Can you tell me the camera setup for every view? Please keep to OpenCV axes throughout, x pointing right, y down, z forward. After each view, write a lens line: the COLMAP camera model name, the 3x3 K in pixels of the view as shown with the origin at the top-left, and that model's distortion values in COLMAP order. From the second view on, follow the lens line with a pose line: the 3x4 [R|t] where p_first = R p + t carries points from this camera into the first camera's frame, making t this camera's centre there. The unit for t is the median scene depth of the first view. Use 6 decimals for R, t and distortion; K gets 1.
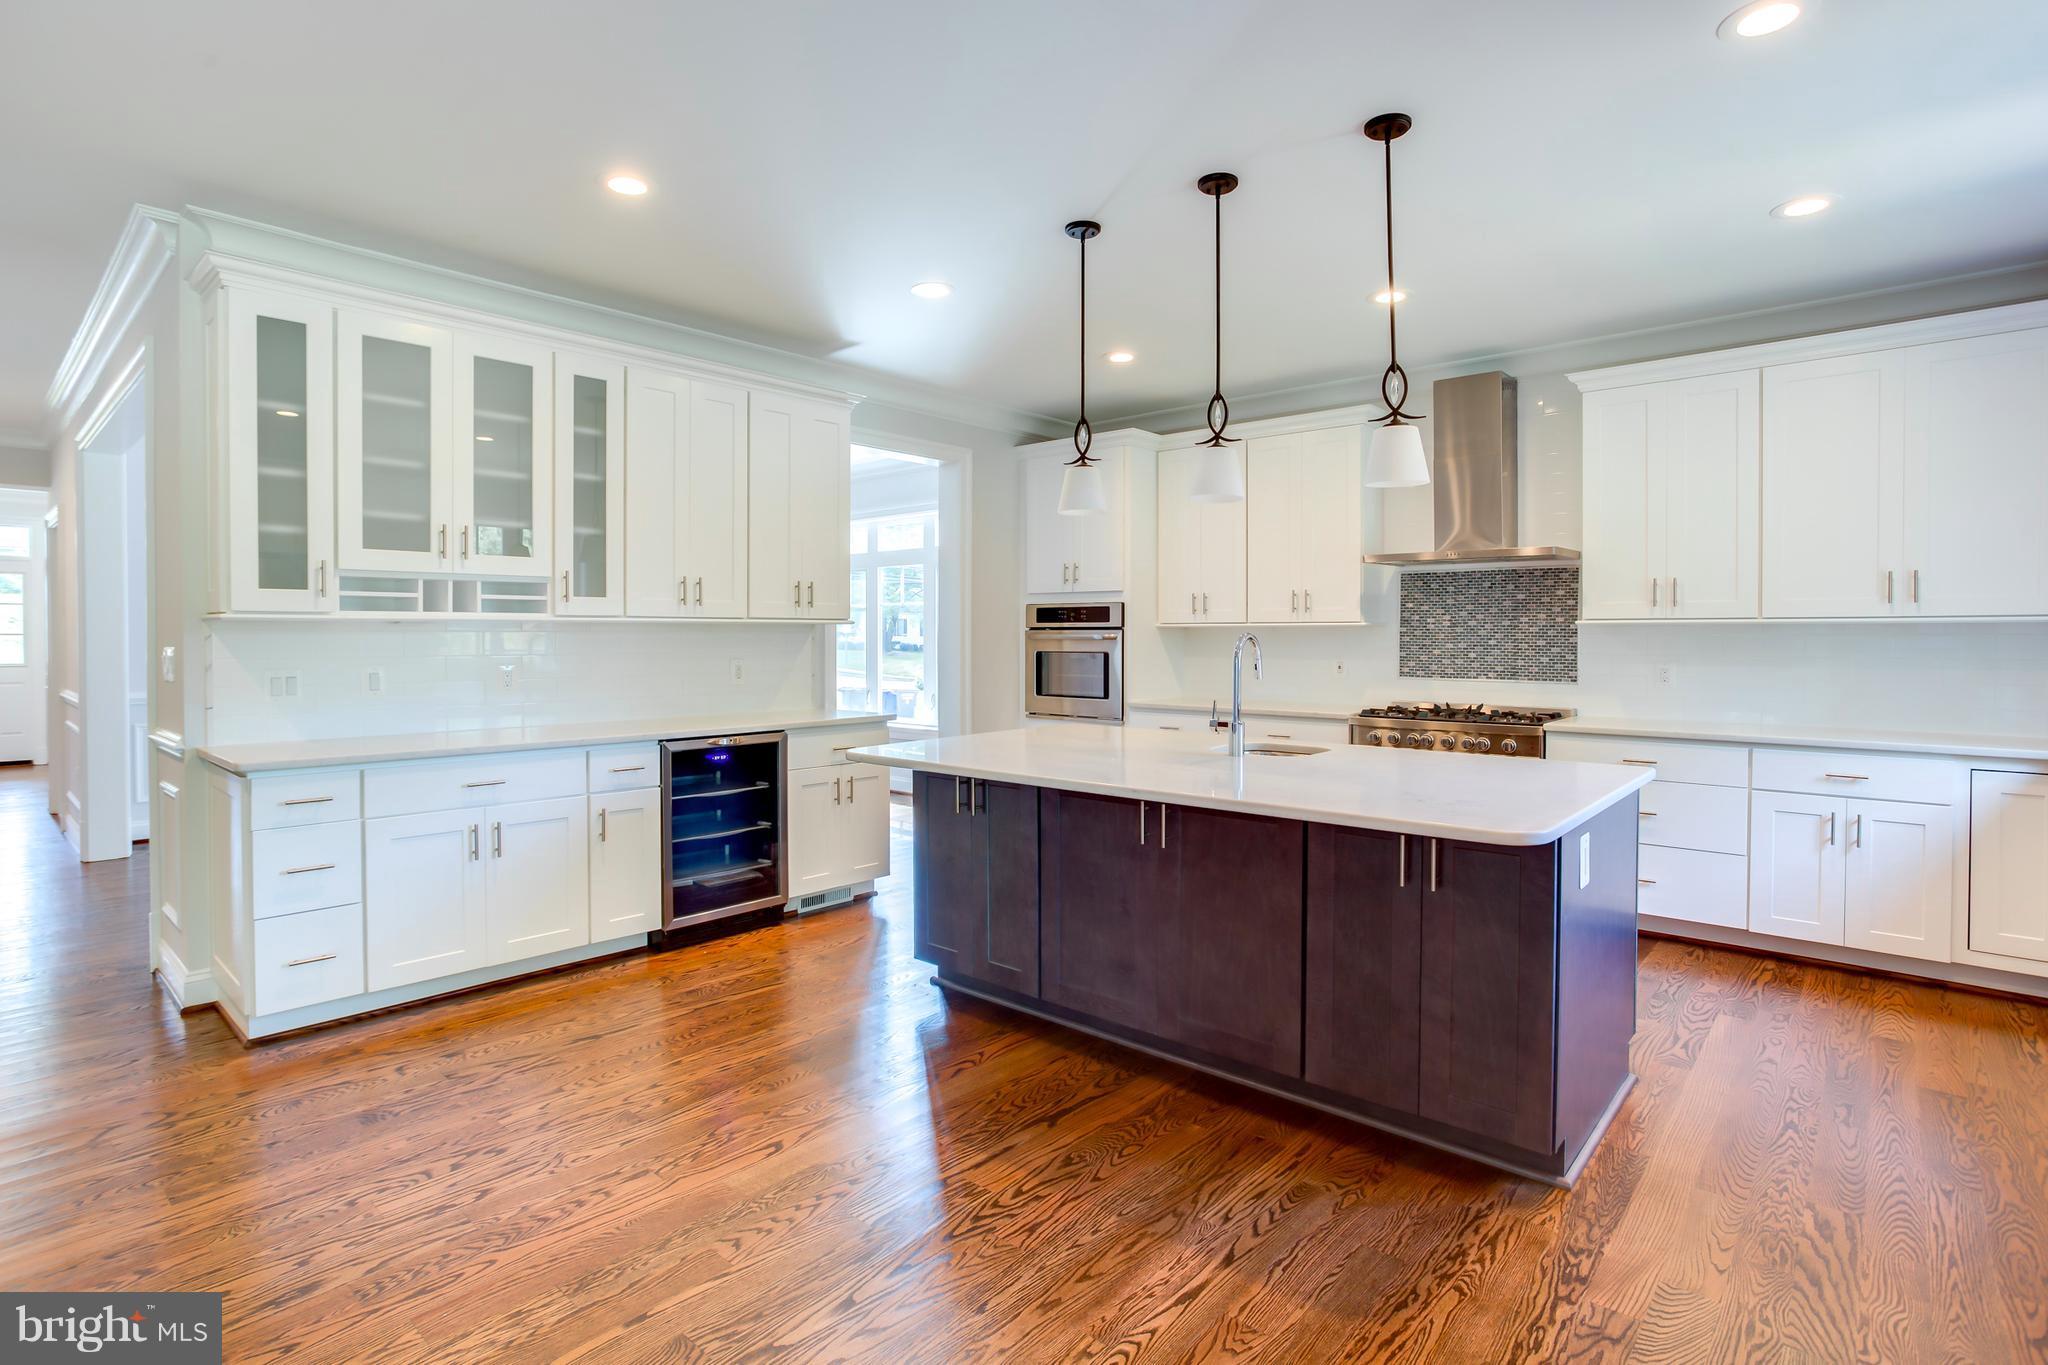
lens RADIAL K [[1003.3, 0, 1016.2], [0, 1003.3, 647.4], [0, 0, 1]] dist [-0.047399, 0.019415]
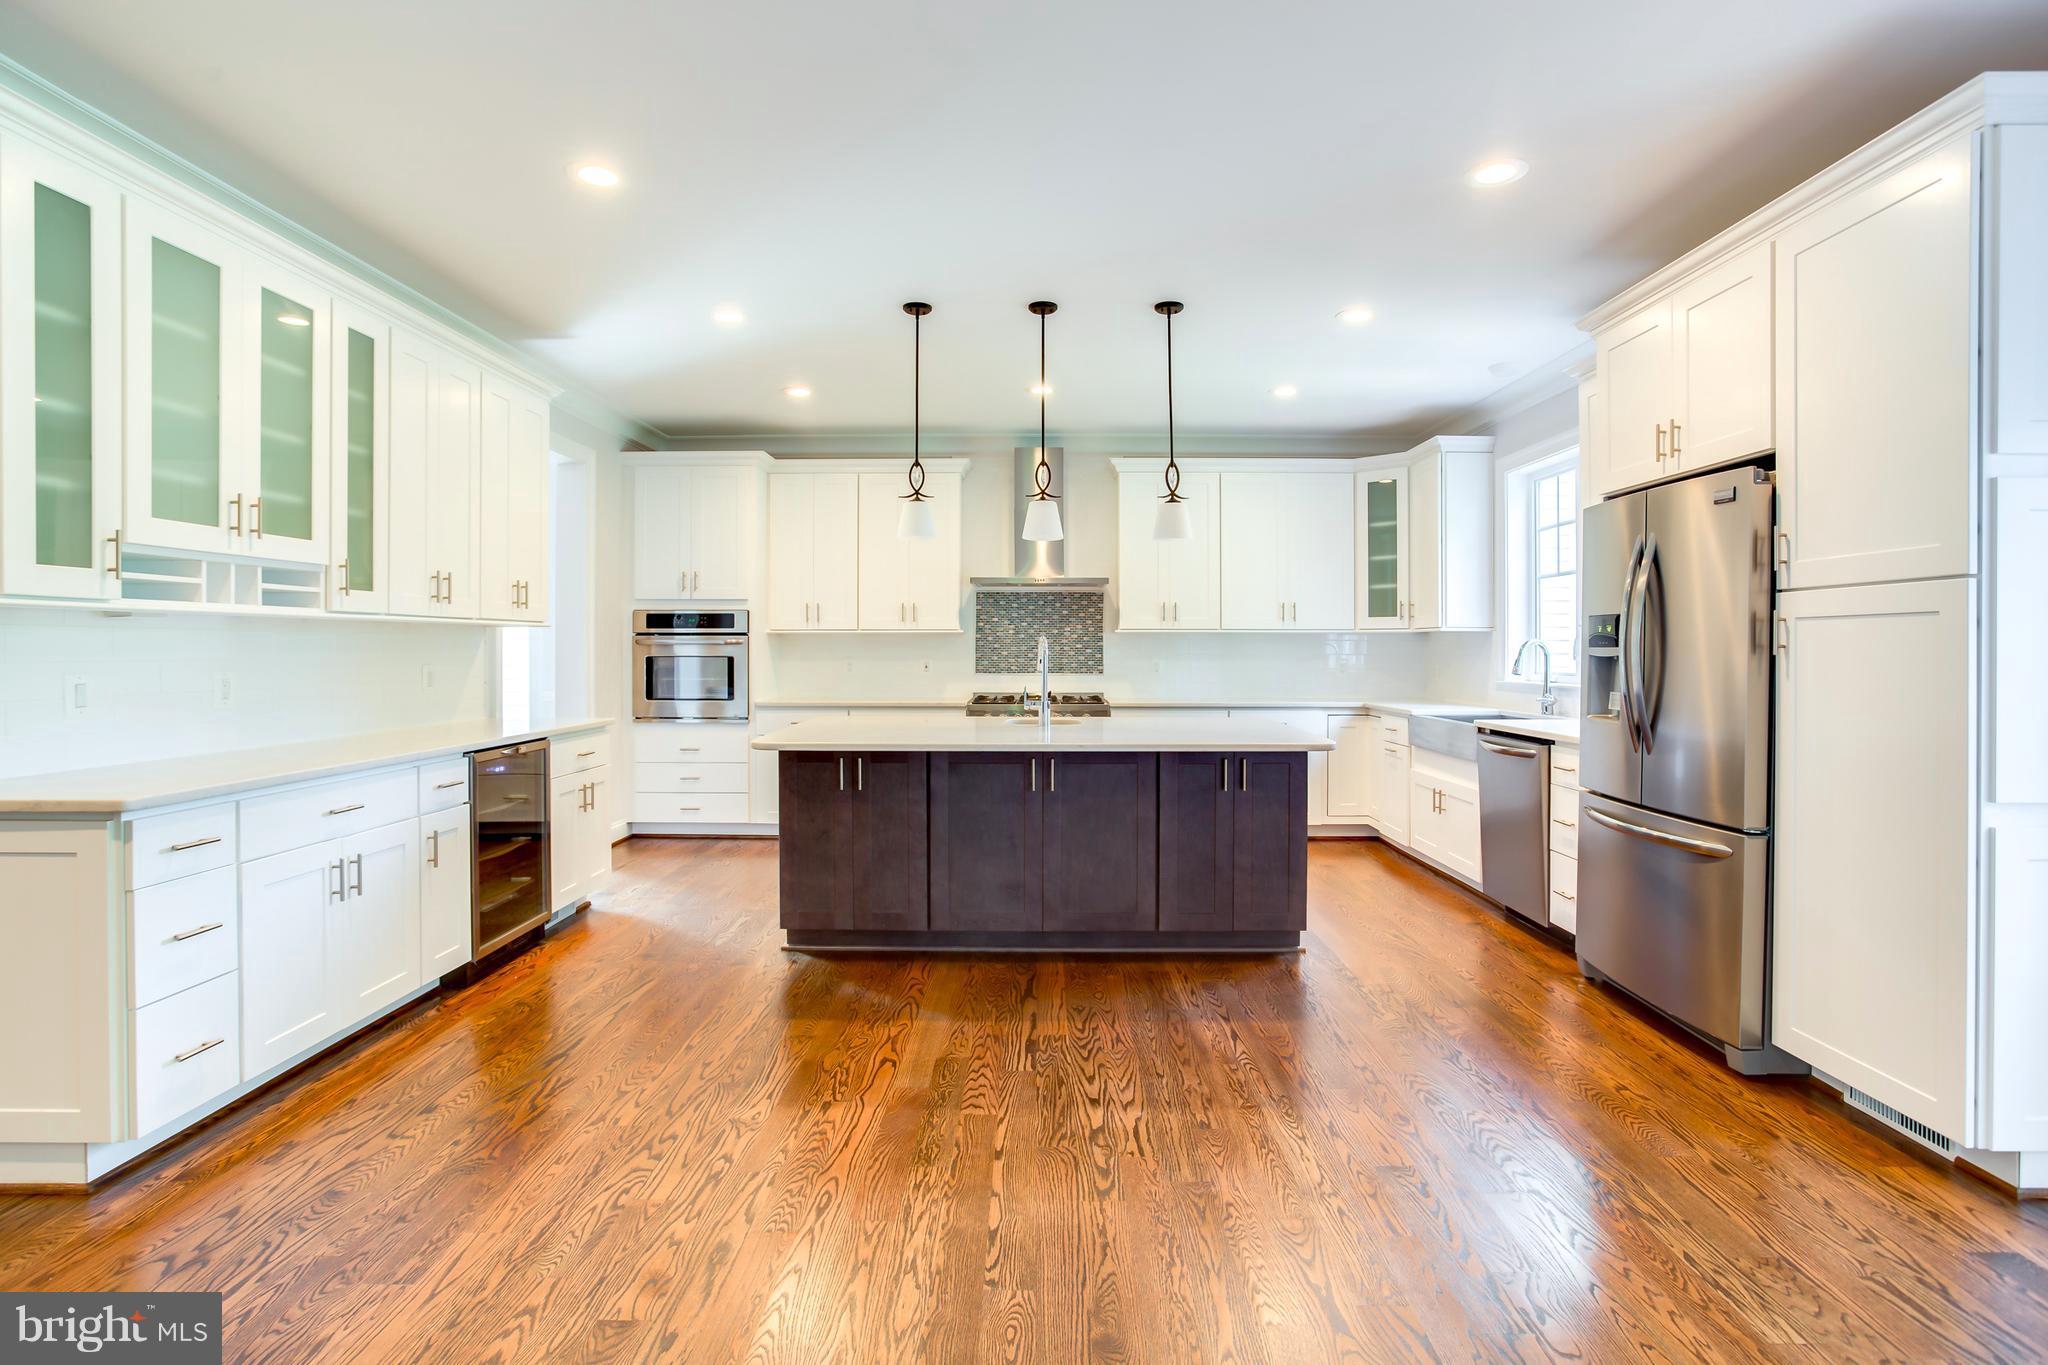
lens RADIAL K [[1003.3, 0, 1035.6], [0, 1003.3, 648.0], [0, 0, 1]] dist [-0.047399, 0.019415]
pose [[0.747119, -0.000912, 0.664690, -0.571181], [0.007527, 0.999947, -0.007089, 0.009693], [-0.664648, 0.010299, 0.747086, -0.012494]]
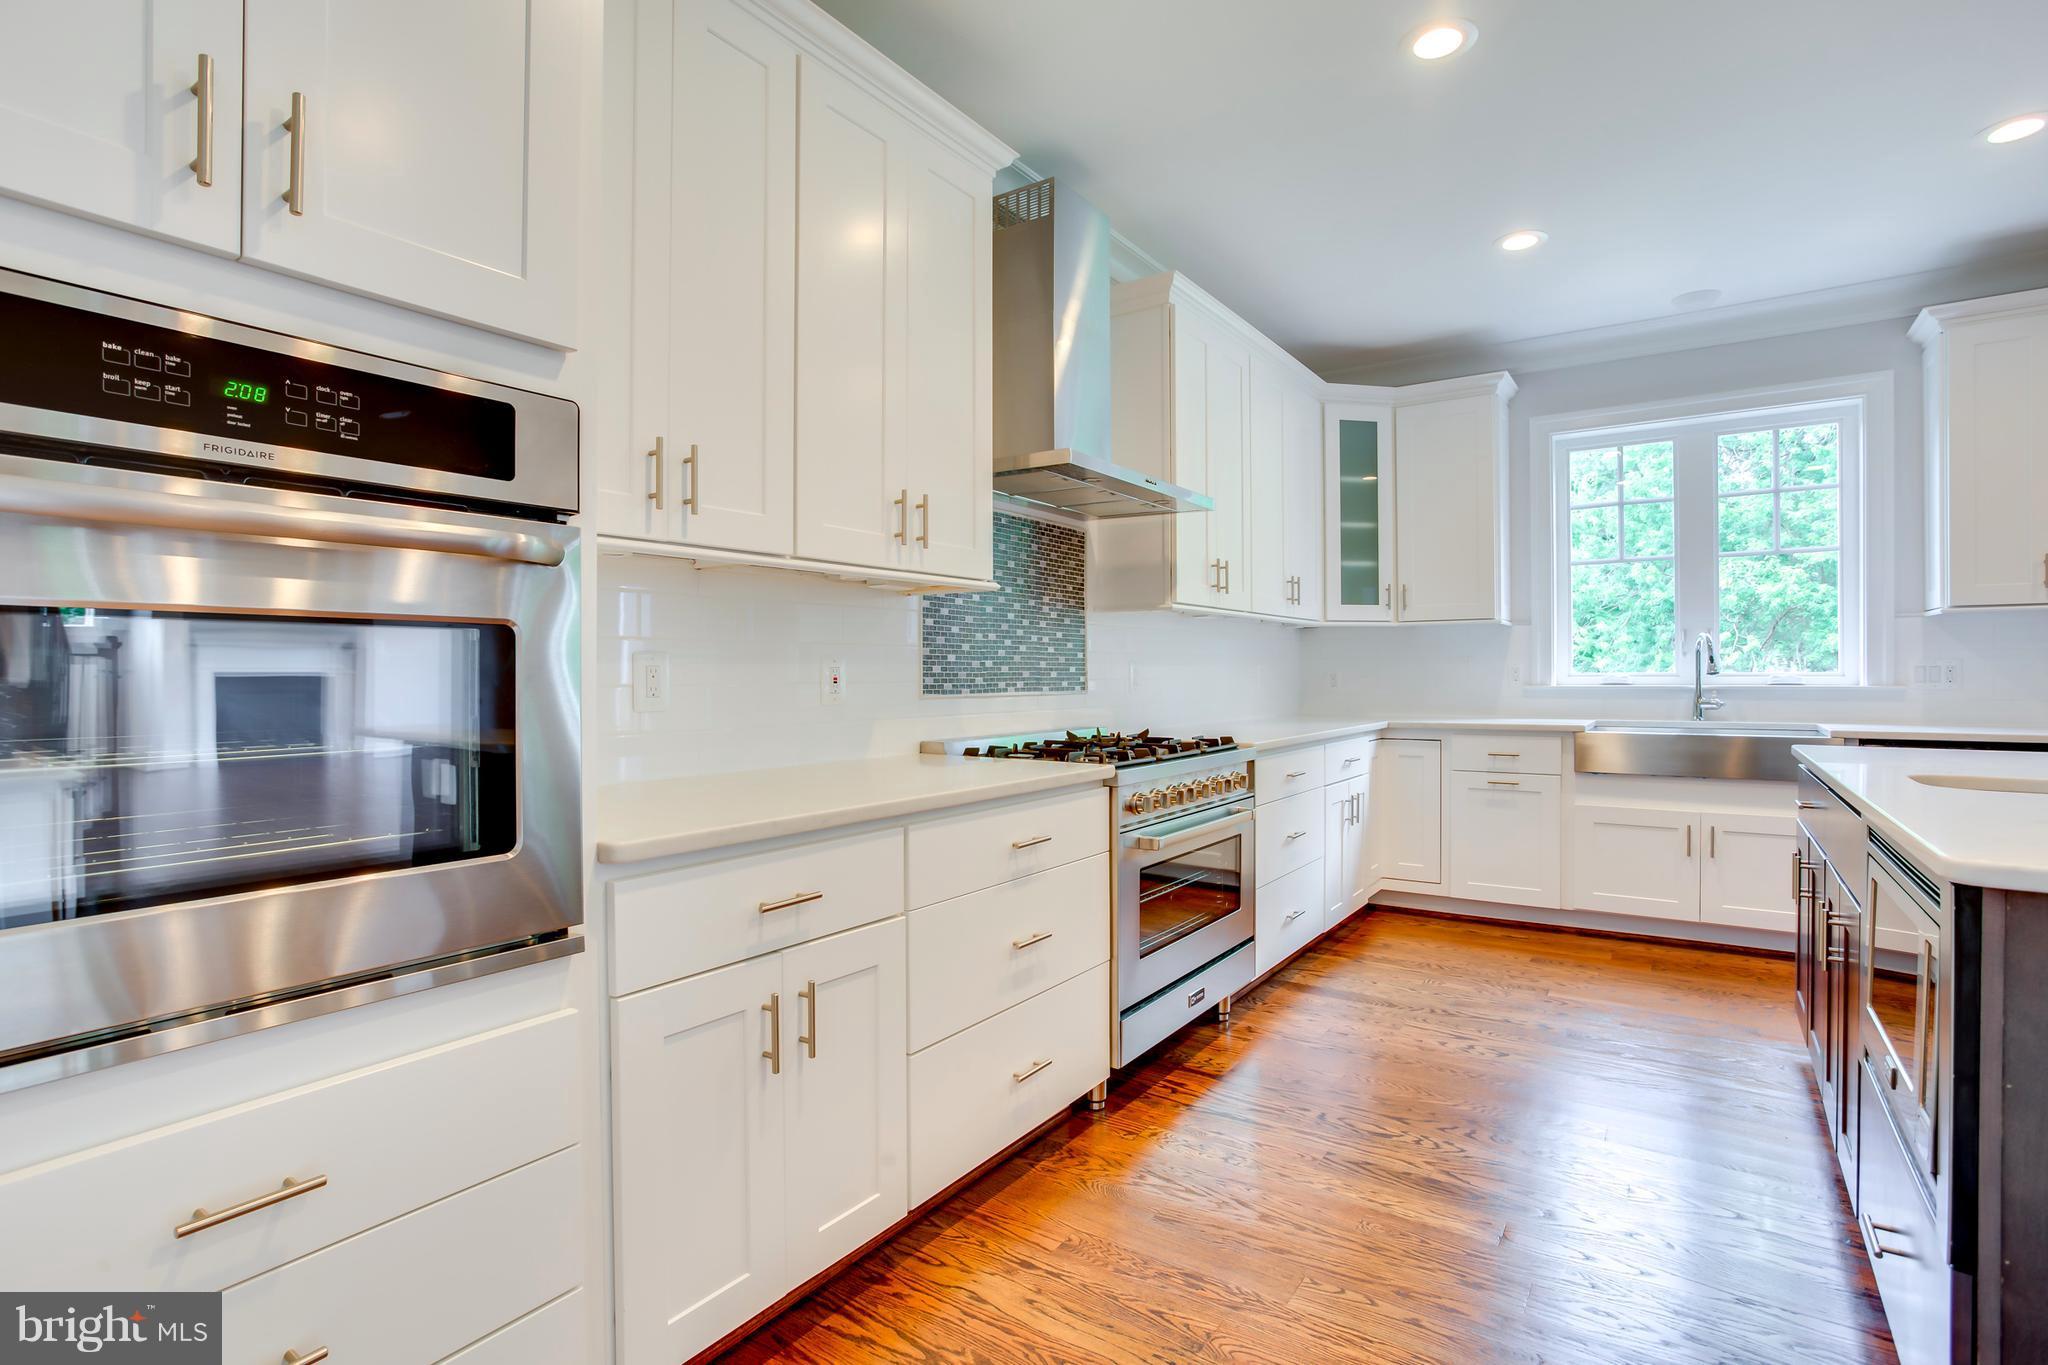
lens RADIAL K [[1003.3, 0, 1038.3], [0, 1003.3, 679.0], [0, 0, 1]] dist [-0.047399, 0.019415]
pose [[-0.137414, -0.005815, 0.990497, -0.191947], [0.015129, 0.999854, 0.007969, 0.025169], [-0.990398, 0.016081, -0.137306, 1.407469]]
